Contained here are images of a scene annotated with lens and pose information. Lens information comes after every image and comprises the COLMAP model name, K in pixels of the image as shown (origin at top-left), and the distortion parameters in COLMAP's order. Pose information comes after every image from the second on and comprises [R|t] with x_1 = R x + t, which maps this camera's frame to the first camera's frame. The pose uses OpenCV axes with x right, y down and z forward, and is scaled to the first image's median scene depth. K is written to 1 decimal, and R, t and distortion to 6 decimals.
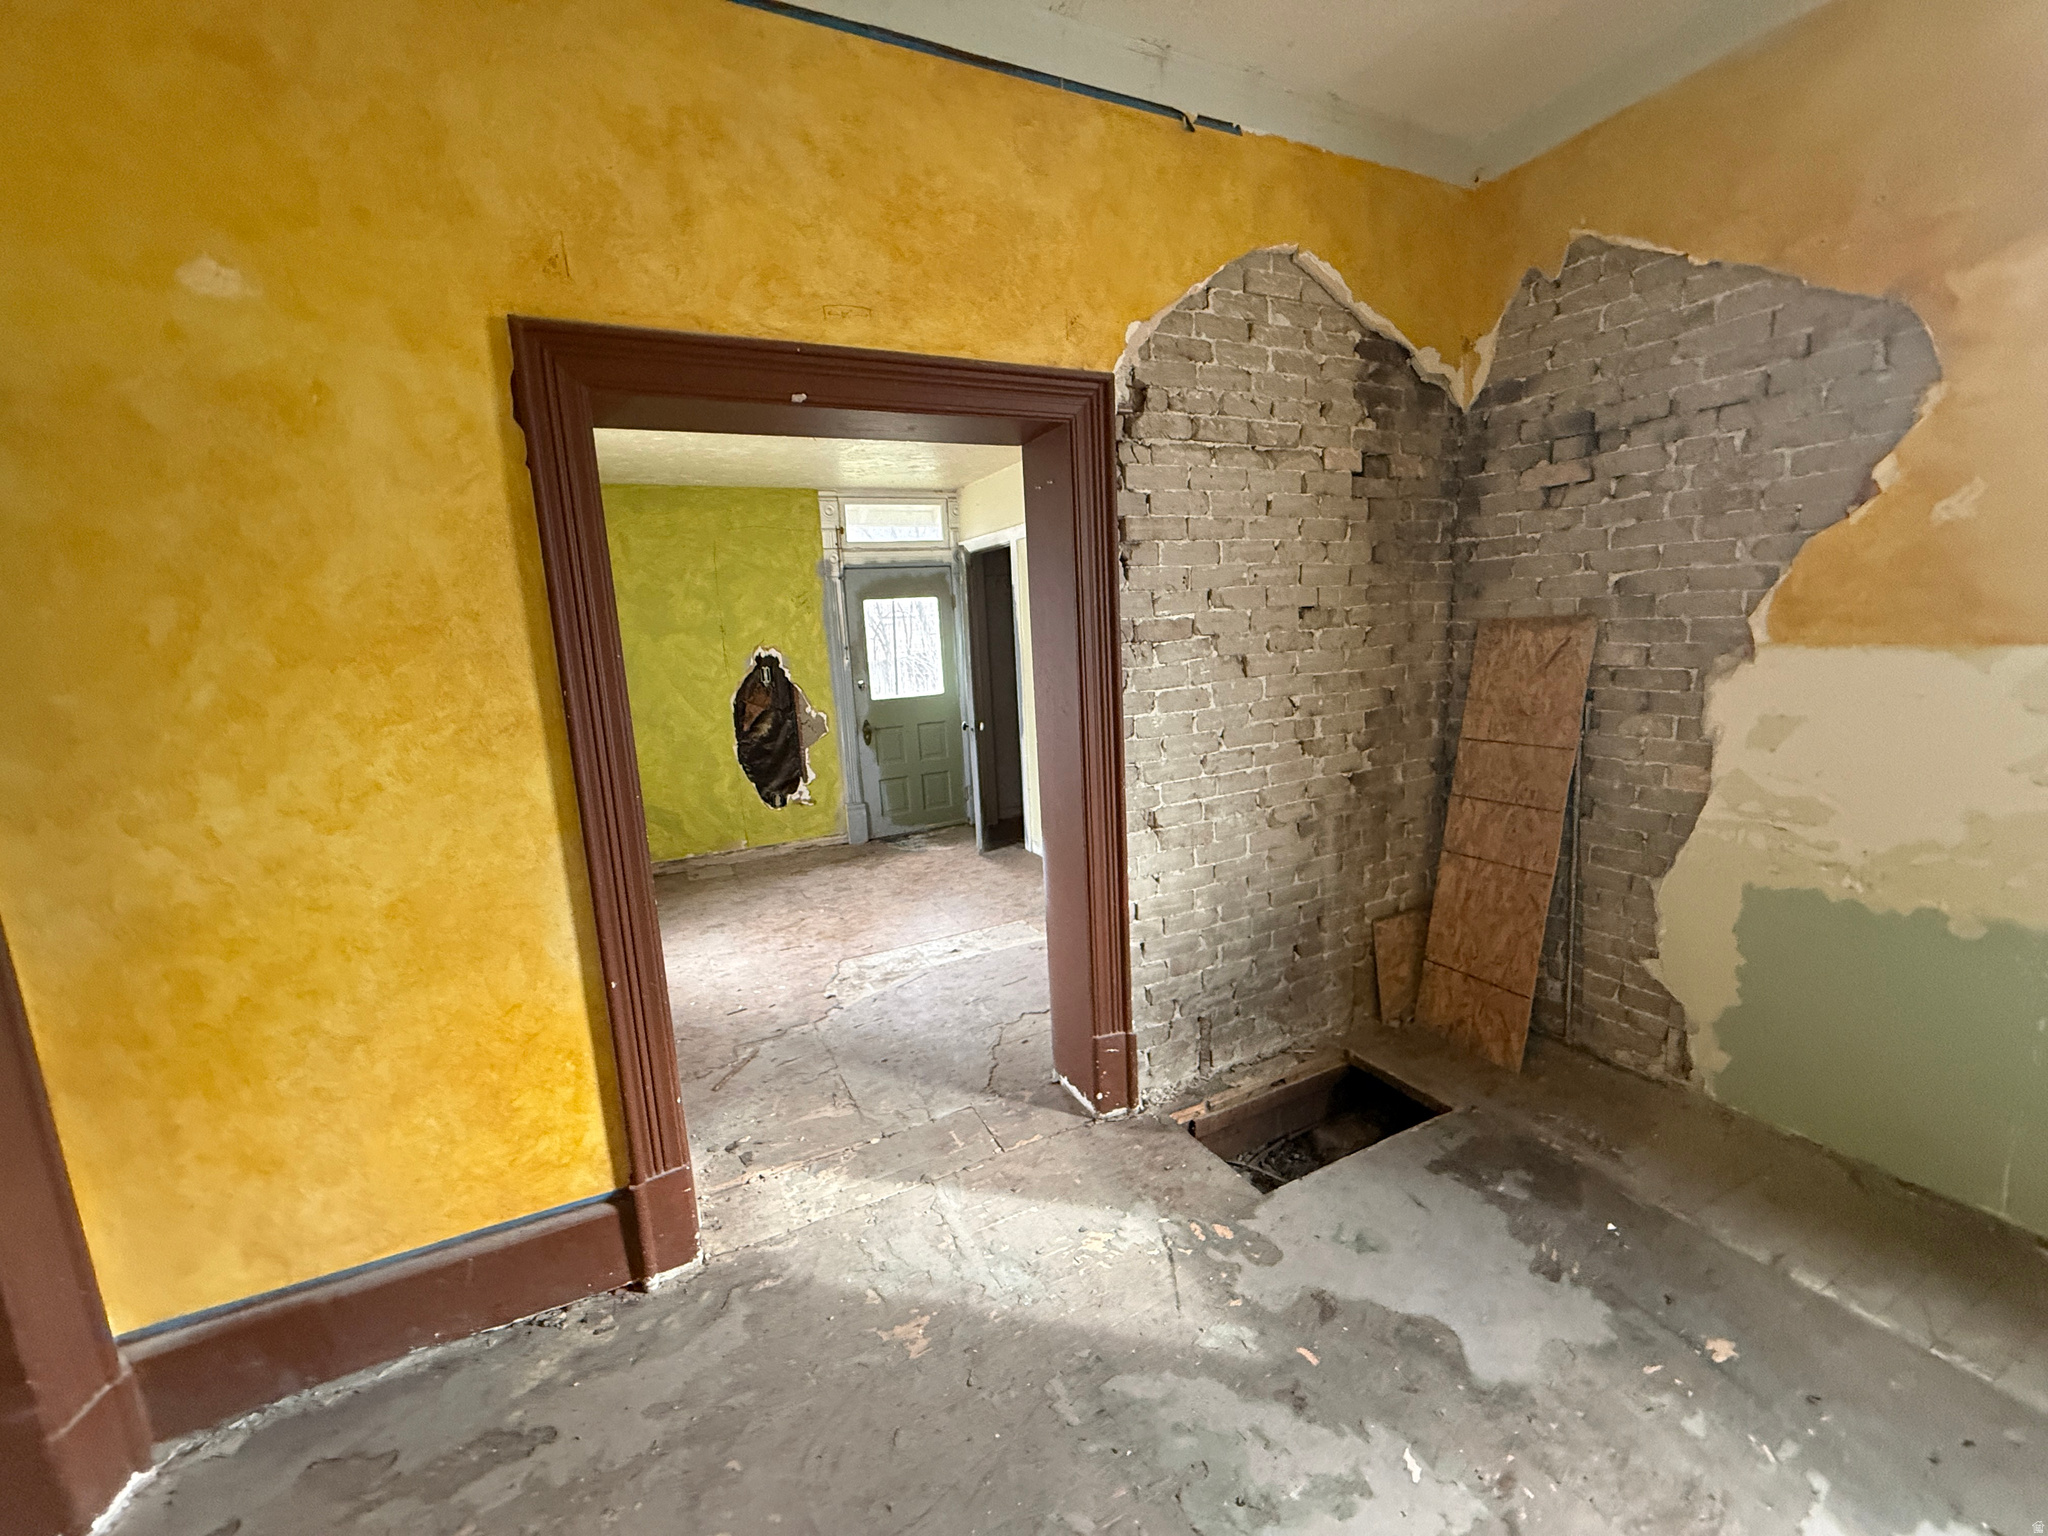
lens RADIAL K [[815.0, 0, 1020.2], [0, 815.0, 767.1], [0, 0, 1]] dist [-0.000099, 0.000512]
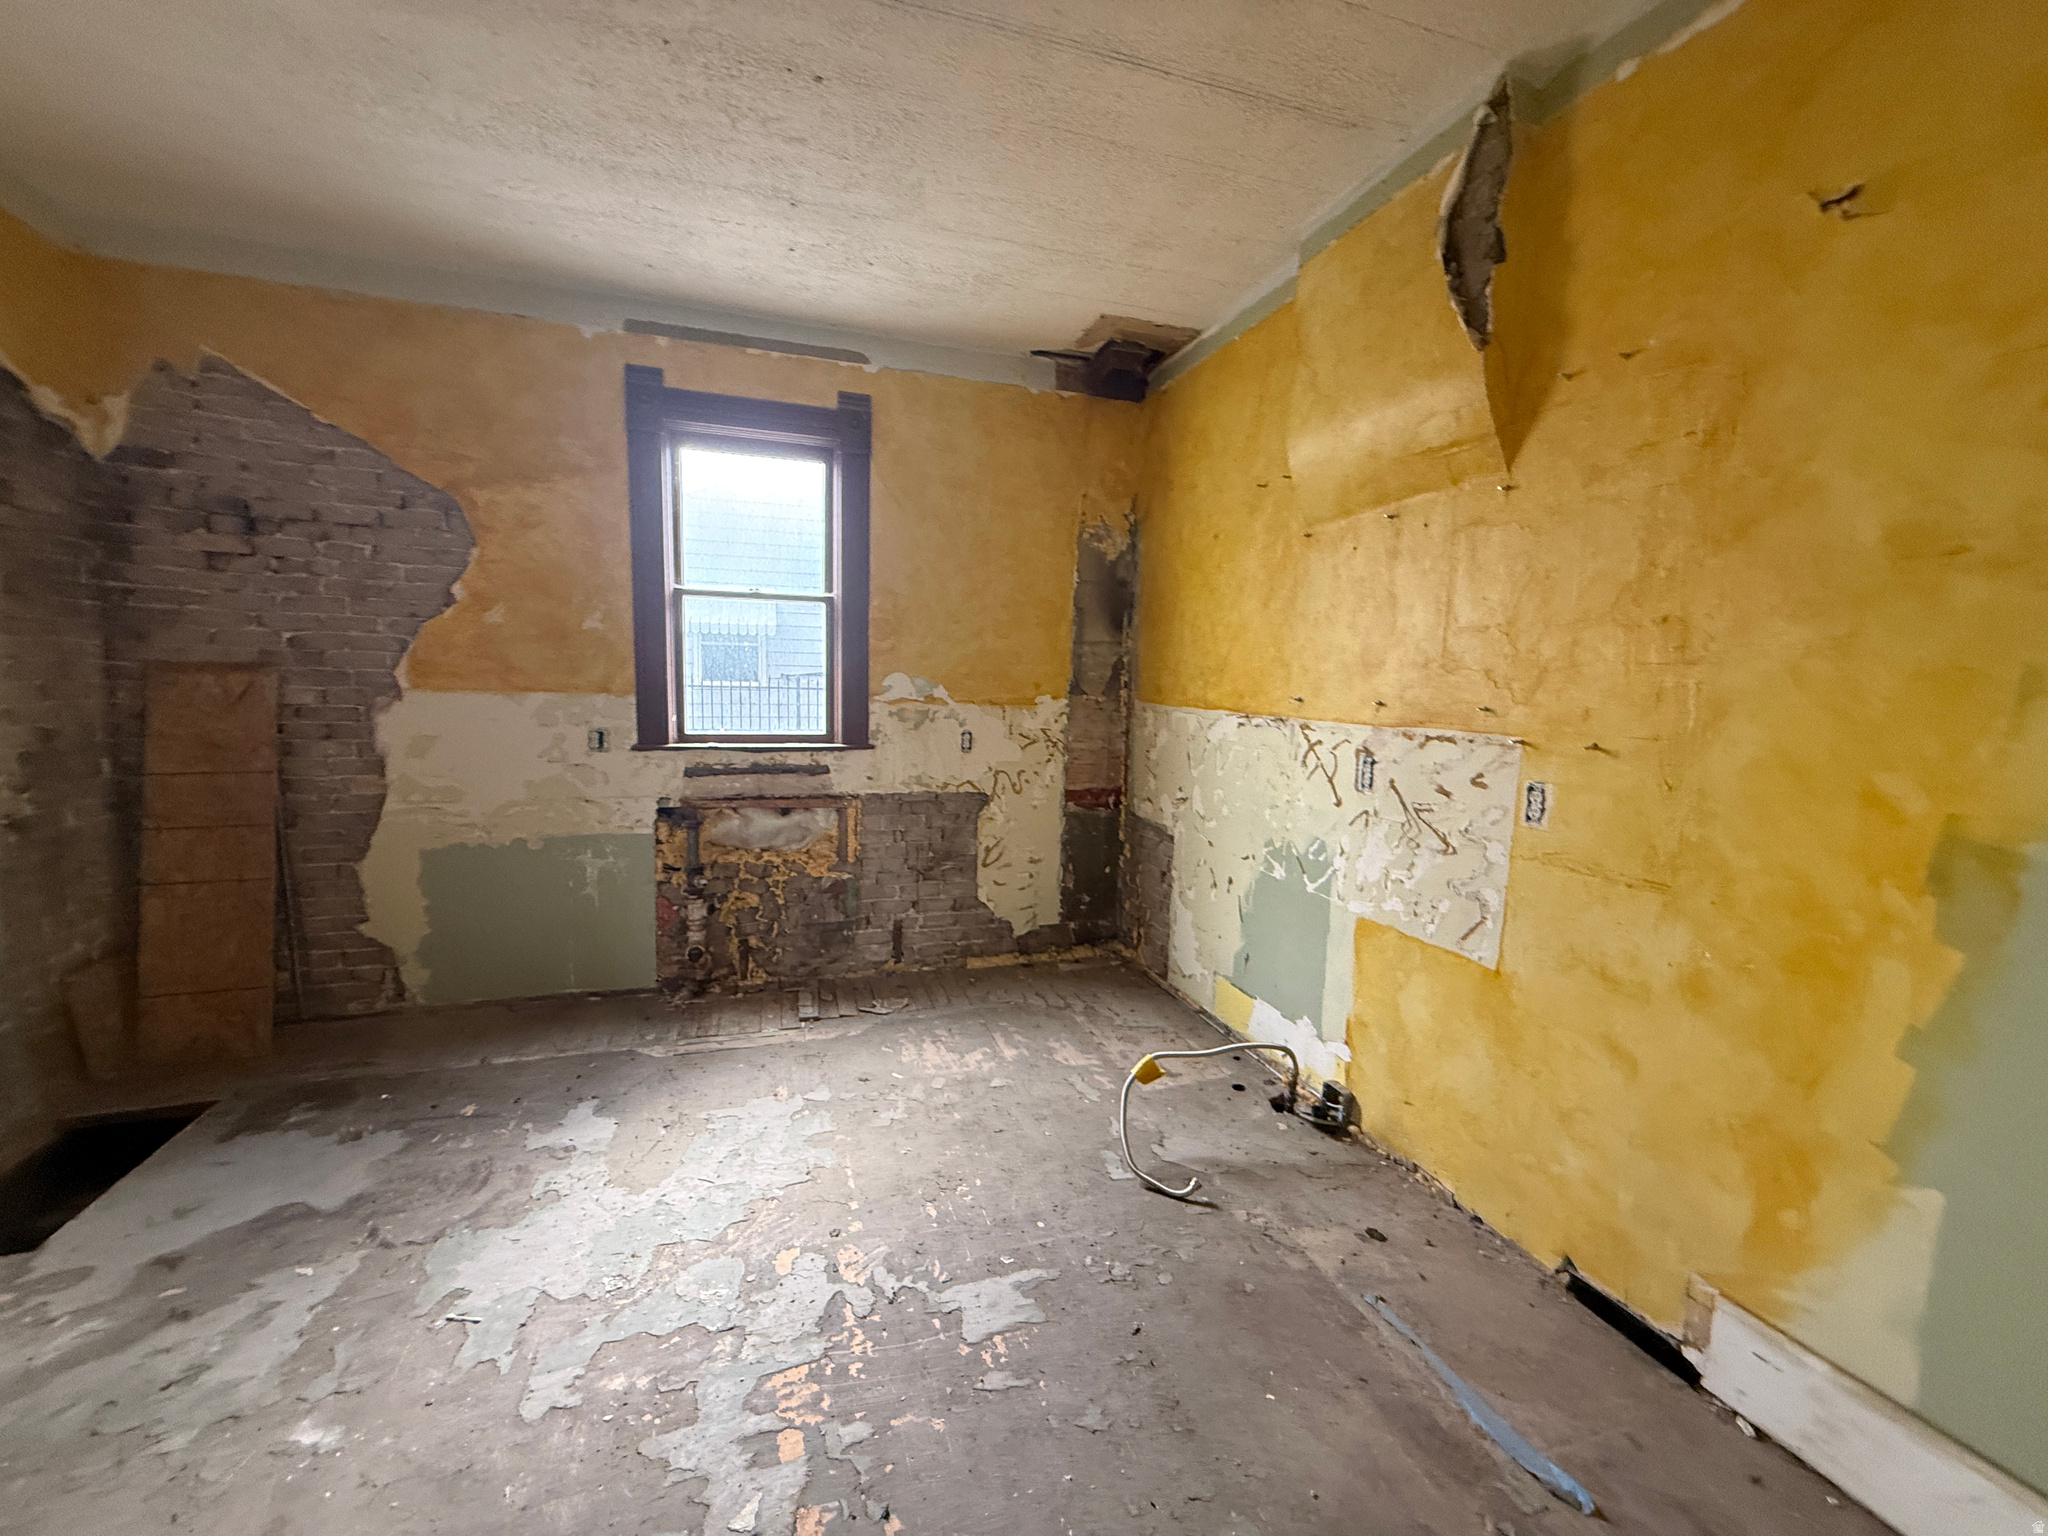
lens RADIAL K [[815.0, 0, 1020.2], [0, 815.0, 767.1], [0, 0, 1]] dist [-0.000099, 0.000512]
pose [[0.138650, -0.052804, 0.988933, -0.395629], [0.141727, 0.989357, 0.032956, 0.094840], [-0.980148, 0.135589, 0.144658, -0.288672]]
